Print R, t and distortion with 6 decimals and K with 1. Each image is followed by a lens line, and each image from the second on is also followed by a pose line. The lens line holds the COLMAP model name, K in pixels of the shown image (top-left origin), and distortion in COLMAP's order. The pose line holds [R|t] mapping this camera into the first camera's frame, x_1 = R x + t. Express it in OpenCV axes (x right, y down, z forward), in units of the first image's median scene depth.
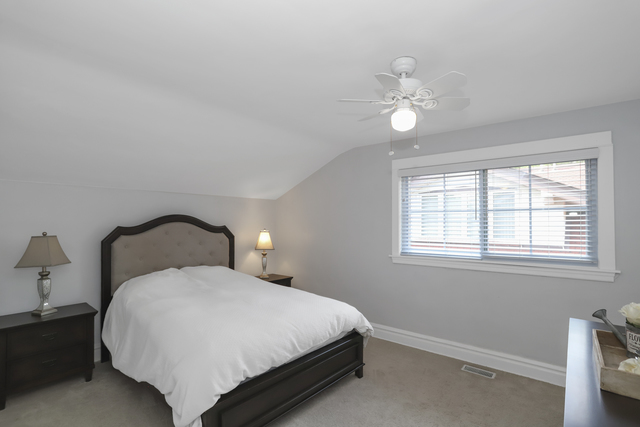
lens RADIAL K [[318.4, 0, 320.0], [0, 318.4, 213.5], [0, 0, 1]] dist [-0.000391, -0.000124]
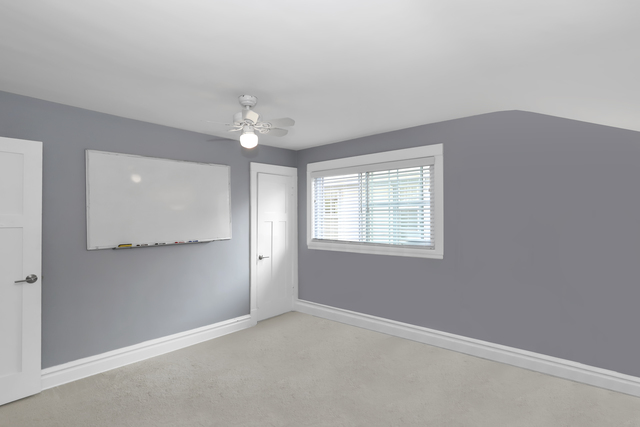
lens RADIAL K [[318.4, 0, 320.0], [0, 318.4, 213.5], [0, 0, 1]] dist [-0.000391, -0.000124]
pose [[0.999873, 0.005925, -0.014786, 0.383259], [-0.005517, 0.999607, 0.027501, -0.009687], [0.014943, -0.027416, 0.999512, -0.244886]]
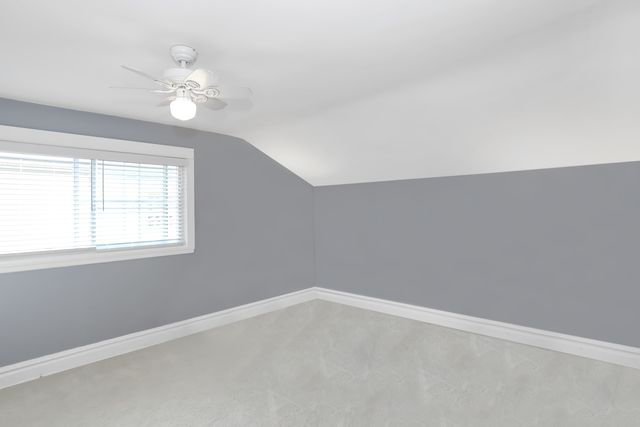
lens RADIAL K [[318.4, 0, 320.0], [0, 318.4, 213.5], [0, 0, 1]] dist [-0.000391, -0.000124]
pose [[0.099936, 0.000386, 0.994994, -0.381056], [-0.024864, 0.999689, 0.002110, 0.010122], [-0.994683, -0.024950, 0.099914, 0.251682]]
